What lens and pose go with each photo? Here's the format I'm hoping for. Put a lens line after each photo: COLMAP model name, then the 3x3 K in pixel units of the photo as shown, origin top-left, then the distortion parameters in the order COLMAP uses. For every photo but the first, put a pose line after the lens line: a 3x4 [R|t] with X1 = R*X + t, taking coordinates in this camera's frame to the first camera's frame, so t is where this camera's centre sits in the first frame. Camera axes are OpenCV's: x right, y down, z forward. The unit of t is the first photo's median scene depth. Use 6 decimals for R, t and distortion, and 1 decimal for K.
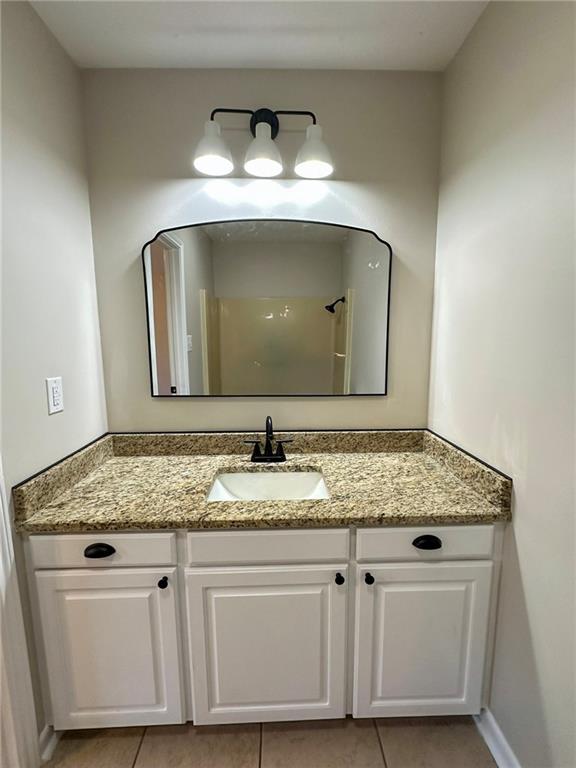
lens RADIAL K [[332.9, 0, 288.0], [0, 332.9, 384.0], [0, 0, 1]] dist [-0.010795, -0.000085]
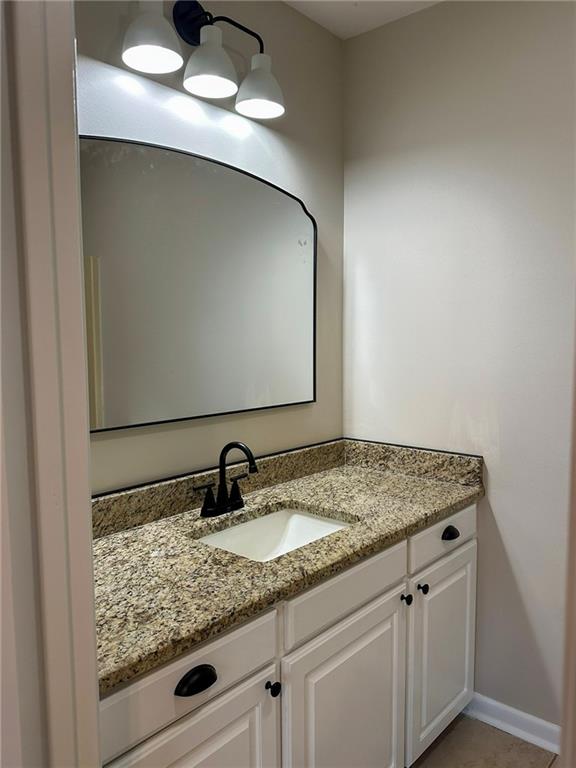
lens RADIAL K [[580.0, 0, 288.0], [0, 580.0, 384.0], [0, 0, 1]] dist [0.132777, -0.258758]
pose [[0.680337, -0.060936, 0.730362, -0.991456], [0.101473, 0.994772, -0.011526, 0.001821], [-0.725841, 0.081954, 0.682963, 0.091855]]
